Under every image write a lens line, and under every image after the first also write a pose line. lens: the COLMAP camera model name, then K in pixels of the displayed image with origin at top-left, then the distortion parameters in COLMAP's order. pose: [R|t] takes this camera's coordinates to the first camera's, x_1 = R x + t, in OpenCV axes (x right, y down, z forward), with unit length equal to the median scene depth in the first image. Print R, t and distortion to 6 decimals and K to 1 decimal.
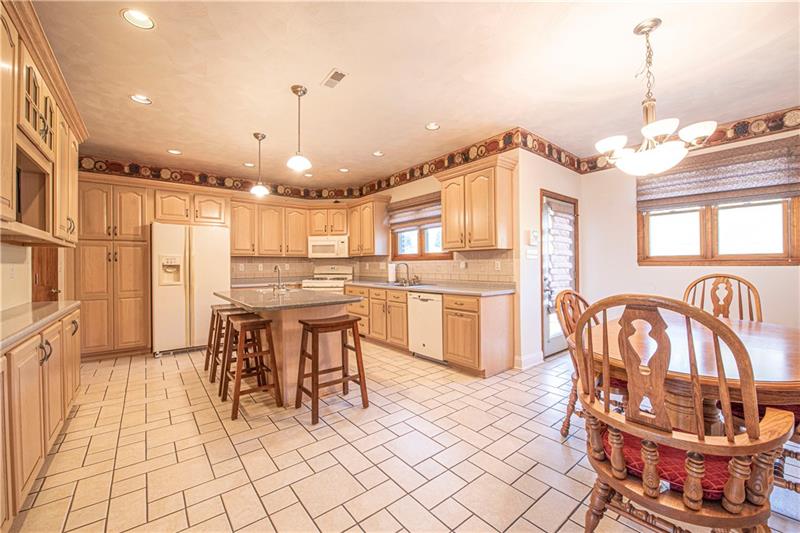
lens RADIAL K [[324.6, 0, 404.7], [0, 324.6, 265.5], [0, 0, 1]] dist [-0.021580, -0.000101]
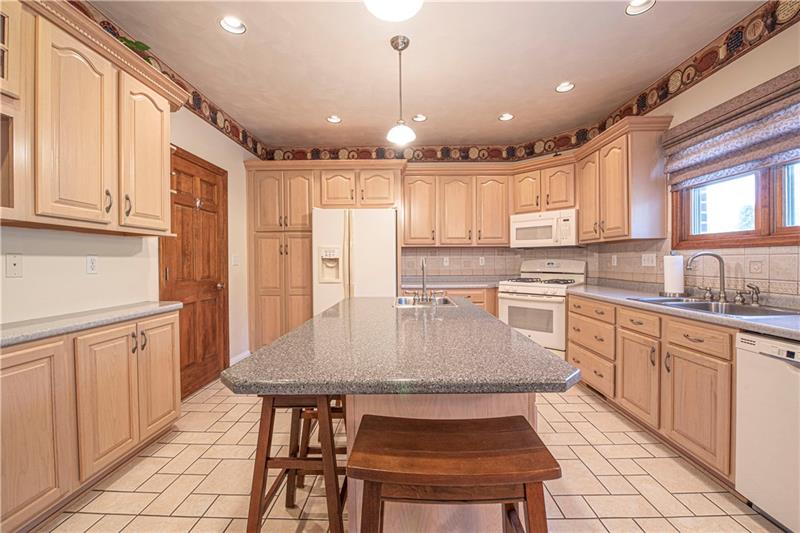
lens RADIAL K [[324.6, 0, 404.7], [0, 324.6, 265.5], [0, 0, 1]] dist [-0.021580, -0.000101]
pose [[0.761869, 0.012497, -0.647611, -0.036109], [-0.000824, 0.999832, 0.018324, 0.000918], [0.647731, -0.013427, 0.761751, 0.391018]]
